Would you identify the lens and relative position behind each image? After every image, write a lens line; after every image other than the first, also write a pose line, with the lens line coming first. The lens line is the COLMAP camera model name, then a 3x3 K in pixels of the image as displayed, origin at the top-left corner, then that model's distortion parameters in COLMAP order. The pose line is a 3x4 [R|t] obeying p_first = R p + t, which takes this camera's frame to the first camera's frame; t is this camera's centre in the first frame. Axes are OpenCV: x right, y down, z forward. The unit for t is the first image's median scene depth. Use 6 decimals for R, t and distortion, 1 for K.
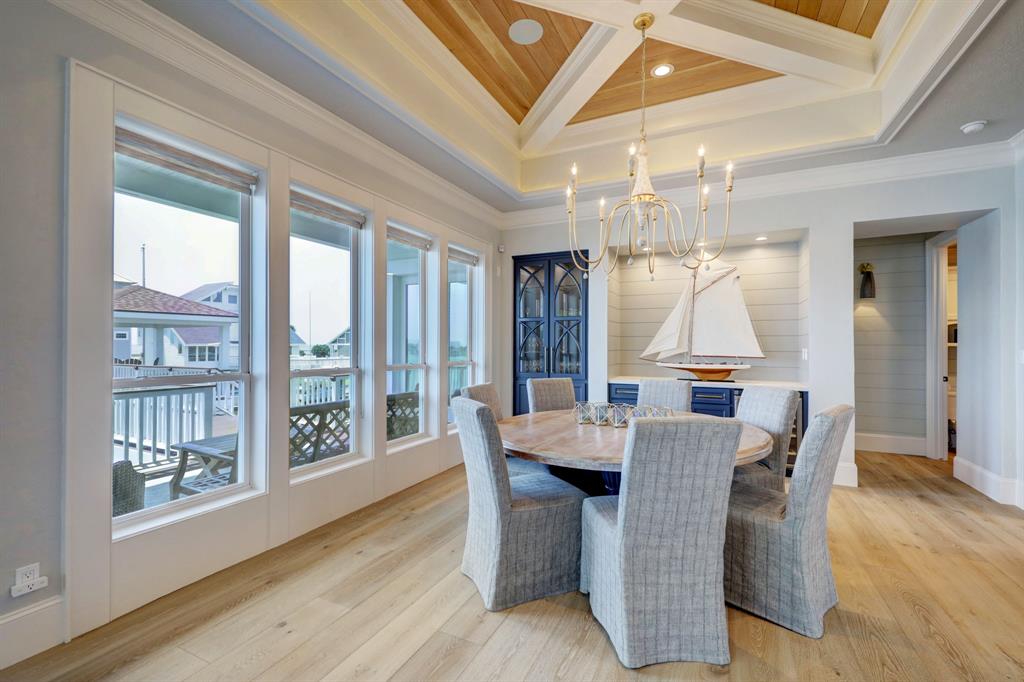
lens RADIAL K [[434.9, 0, 516.8], [0, 434.9, 343.4], [0, 0, 1]] dist [-0.000889, 0.000120]
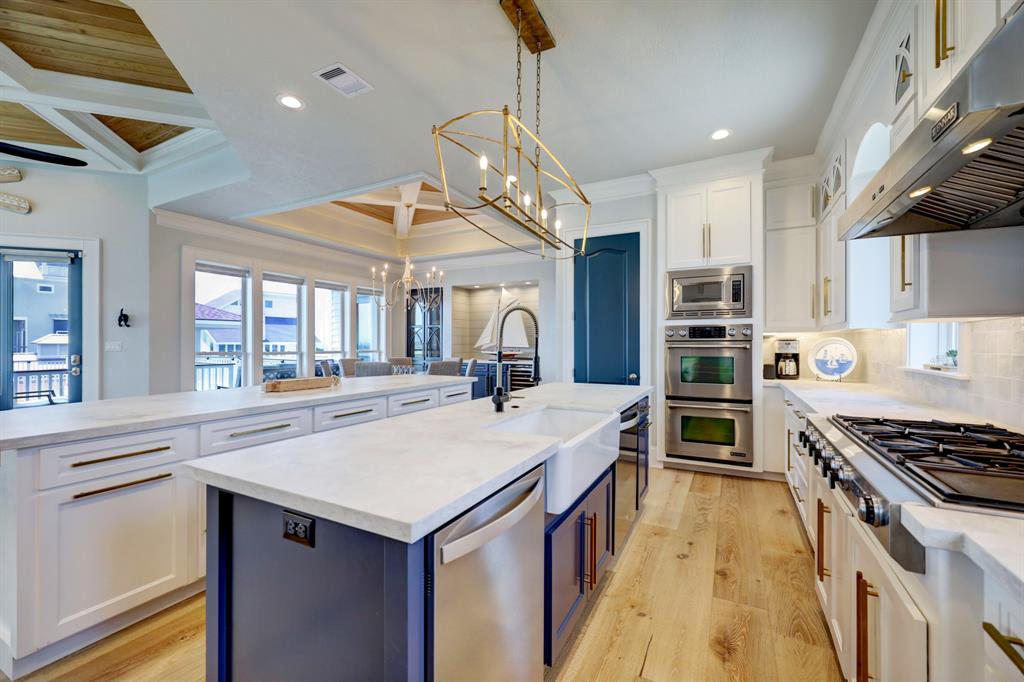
lens RADIAL K [[419.9, 0, 535.3], [0, 419.9, 344.1], [0, 0, 1]] dist [-0.003910, -0.000250]
pose [[0.999998, 0.001748, 0.000194, 0.538893], [-0.001748, 0.999998, 0.001130, 0.013552], [-0.000192, -0.001131, 0.999999, -0.720141]]
